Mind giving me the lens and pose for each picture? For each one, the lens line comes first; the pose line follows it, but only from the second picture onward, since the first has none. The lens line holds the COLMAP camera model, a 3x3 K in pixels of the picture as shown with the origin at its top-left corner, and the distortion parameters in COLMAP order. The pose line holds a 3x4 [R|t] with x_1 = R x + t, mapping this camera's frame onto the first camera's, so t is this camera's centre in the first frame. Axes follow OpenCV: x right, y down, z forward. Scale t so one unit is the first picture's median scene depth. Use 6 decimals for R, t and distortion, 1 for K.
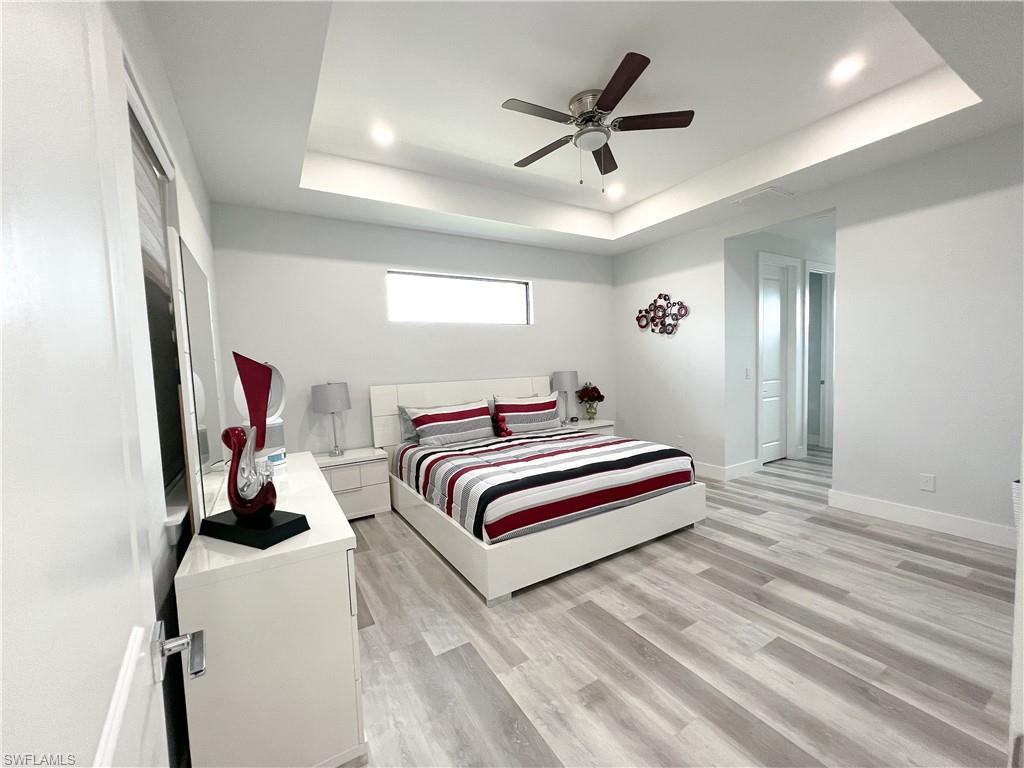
lens RADIAL K [[409.3, 0, 511.3], [0, 409.3, 388.7], [0, 0, 1]] dist [-0.003531, 0.000064]
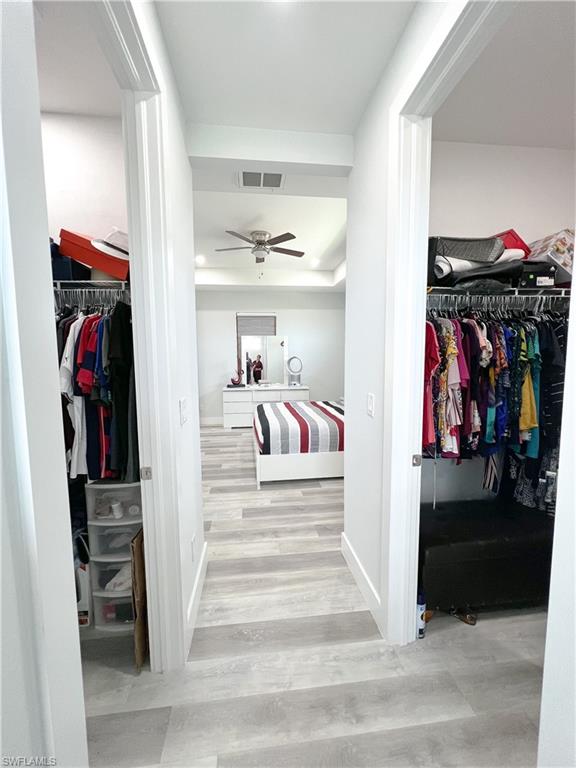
lens RADIAL K [[306.9, 0, 287.4], [0, 306.9, 382.1], [0, 0, 1]] dist [-0.003531, 0.000064]
pose [[-0.409179, 0.109043, -0.905915, 1.640915], [-0.031186, 0.990582, 0.133320, -0.177625], [0.911921, 0.082803, -0.401924, 1.839343]]
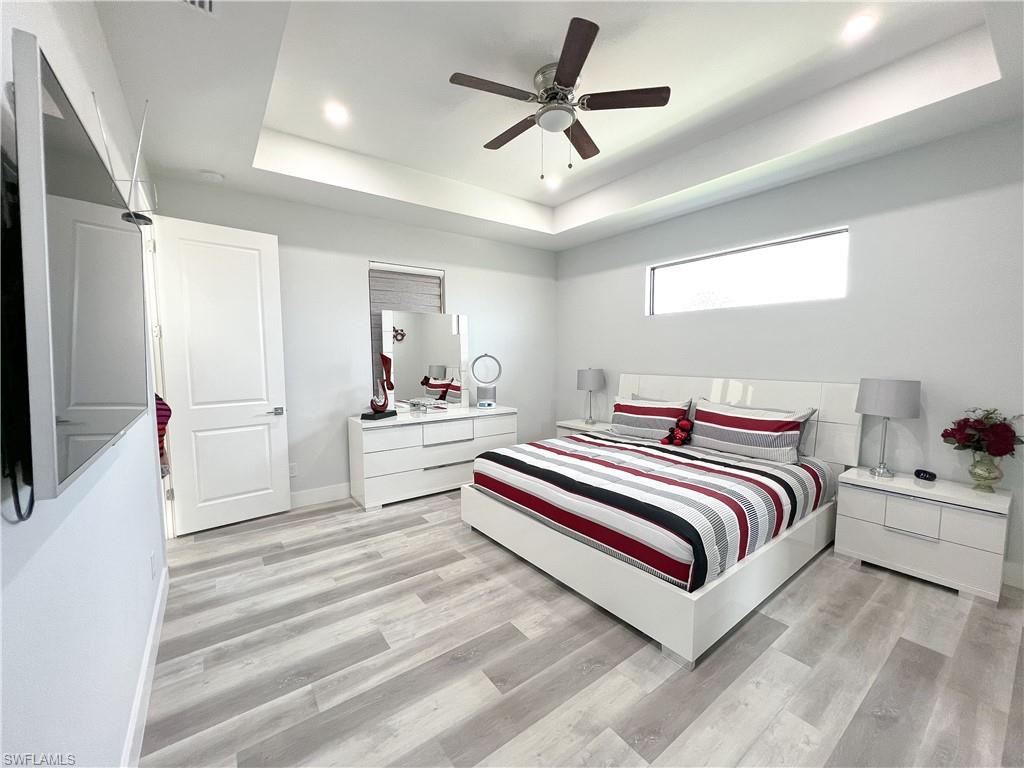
lens RADIAL K [[409.3, 0, 512.8], [0, 409.3, 388.0], [0, 0, 1]] dist [-0.003531, 0.000064]
pose [[0.101943, 0.116240, -0.987976, 1.187405], [-0.061049, 0.992009, 0.110416, -0.115596], [0.992915, 0.049059, 0.108224, 0.858675]]
